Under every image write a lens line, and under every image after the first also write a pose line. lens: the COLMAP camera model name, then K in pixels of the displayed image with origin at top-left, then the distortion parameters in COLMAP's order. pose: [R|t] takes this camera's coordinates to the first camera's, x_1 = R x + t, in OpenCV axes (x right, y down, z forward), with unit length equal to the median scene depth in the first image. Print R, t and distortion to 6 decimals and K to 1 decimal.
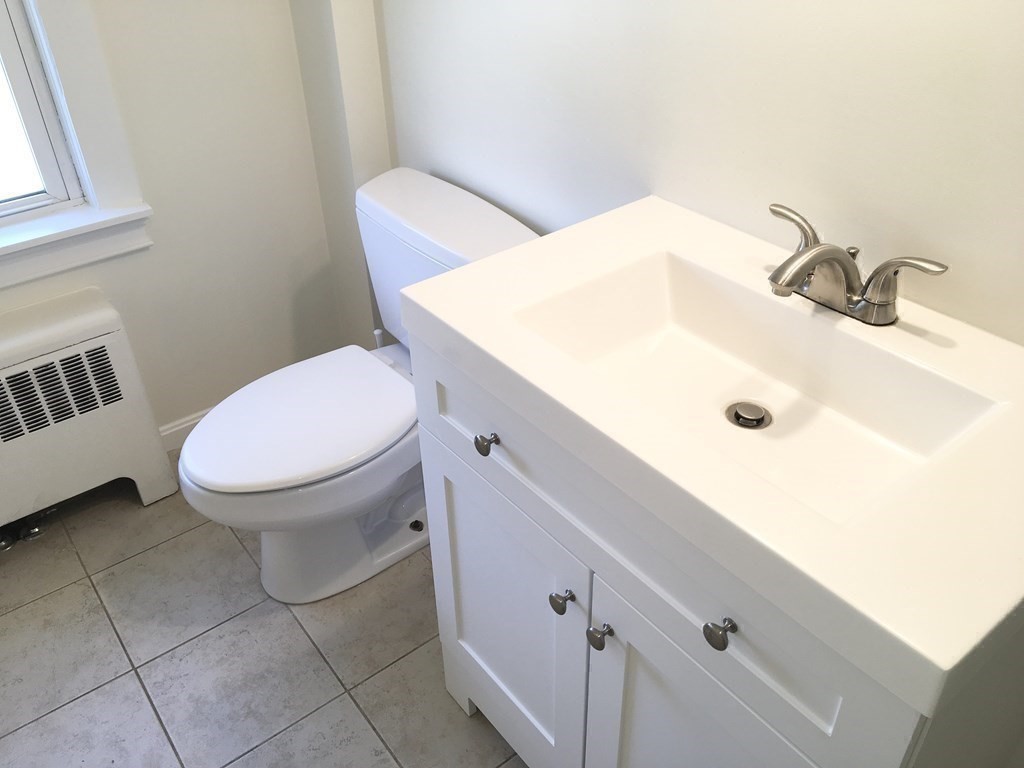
lens RADIAL K [[858.5, 0, 512.5], [0, 858.5, 387.1], [0, 0, 1]] dist [0.074175, -0.104328]
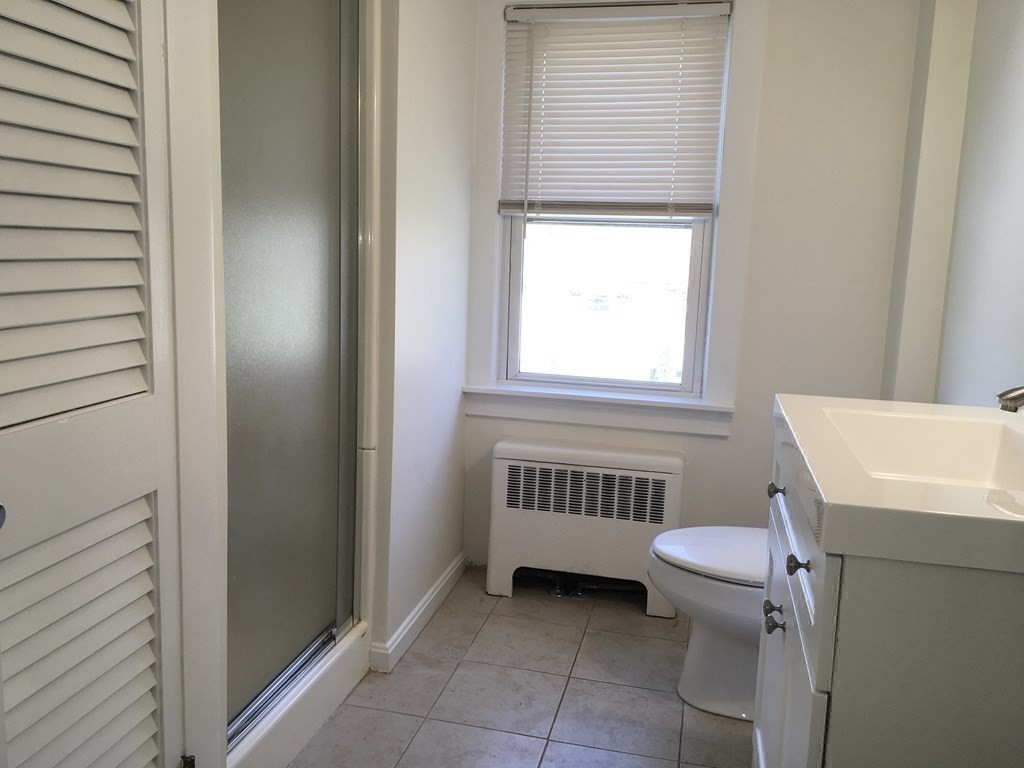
lens RADIAL K [[858.5, 0, 510.4], [0, 858.5, 382.6], [0, 0, 1]] dist [0.074175, -0.104328]
pose [[0.624011, 0.154828, -0.765923, 0.454450], [-0.486921, 0.843658, -0.226161, 0.272123], [0.611161, 0.514071, 0.601841, -0.108513]]
